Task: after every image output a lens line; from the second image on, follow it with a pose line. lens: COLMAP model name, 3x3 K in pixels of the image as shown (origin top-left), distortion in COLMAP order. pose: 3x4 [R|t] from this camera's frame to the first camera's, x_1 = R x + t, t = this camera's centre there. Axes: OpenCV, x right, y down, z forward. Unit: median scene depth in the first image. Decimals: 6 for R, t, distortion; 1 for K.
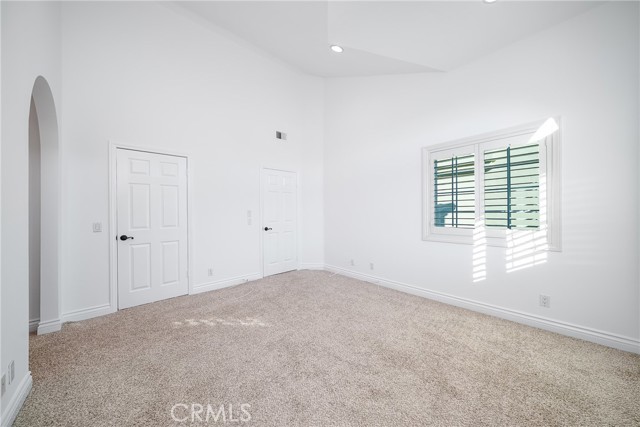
lens RADIAL K [[218.3, 0, 318.5], [0, 218.3, 214.9], [0, 0, 1]] dist [-0.006855, 0.000115]
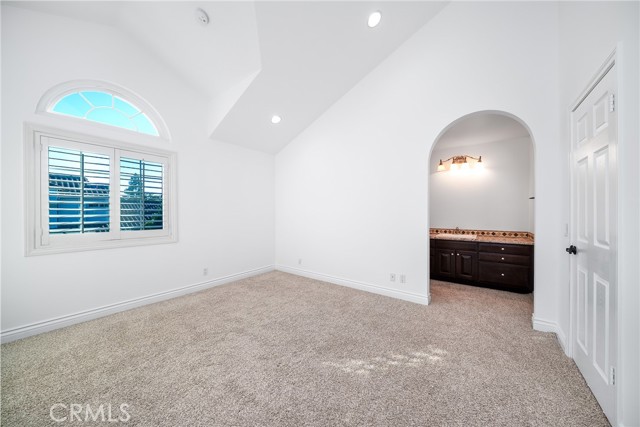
lens RADIAL K [[218.3, 0, 326.1], [0, 218.3, 210.8], [0, 0, 1]] dist [-0.006855, 0.000115]
pose [[-0.989023, 0.007516, -0.147570, -0.105622], [0.006932, 0.999966, 0.004473, -0.010595], [0.147598, 0.003401, -0.989042, 1.349155]]
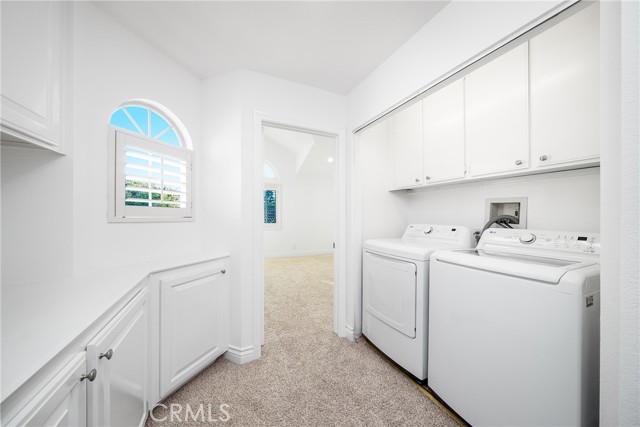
lens RADIAL K [[218.3, 0, 318.4], [0, 218.3, 214.5], [0, 0, 1]] dist [-0.006855, 0.000115]
pose [[-0.938611, -0.000682, 0.344977, -0.603010], [0.000634, 0.999993, 0.003704, -0.013410], [-0.344978, 0.003695, -0.938604, 2.042531]]
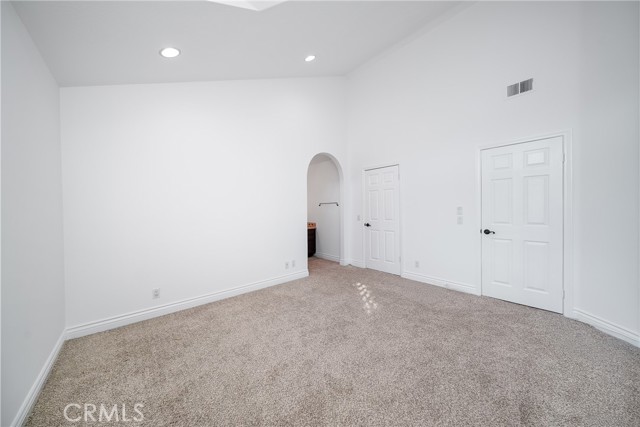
lens RADIAL K [[218.3, 0, 322.0], [0, 218.3, 213.7], [0, 0, 1]] dist [-0.006855, 0.000115]
pose [[-0.023063, 0.021849, -0.999495, 0.660477], [-0.005514, 0.999743, 0.021982, -0.012071], [0.999719, 0.006019, -0.022936, 0.613859]]
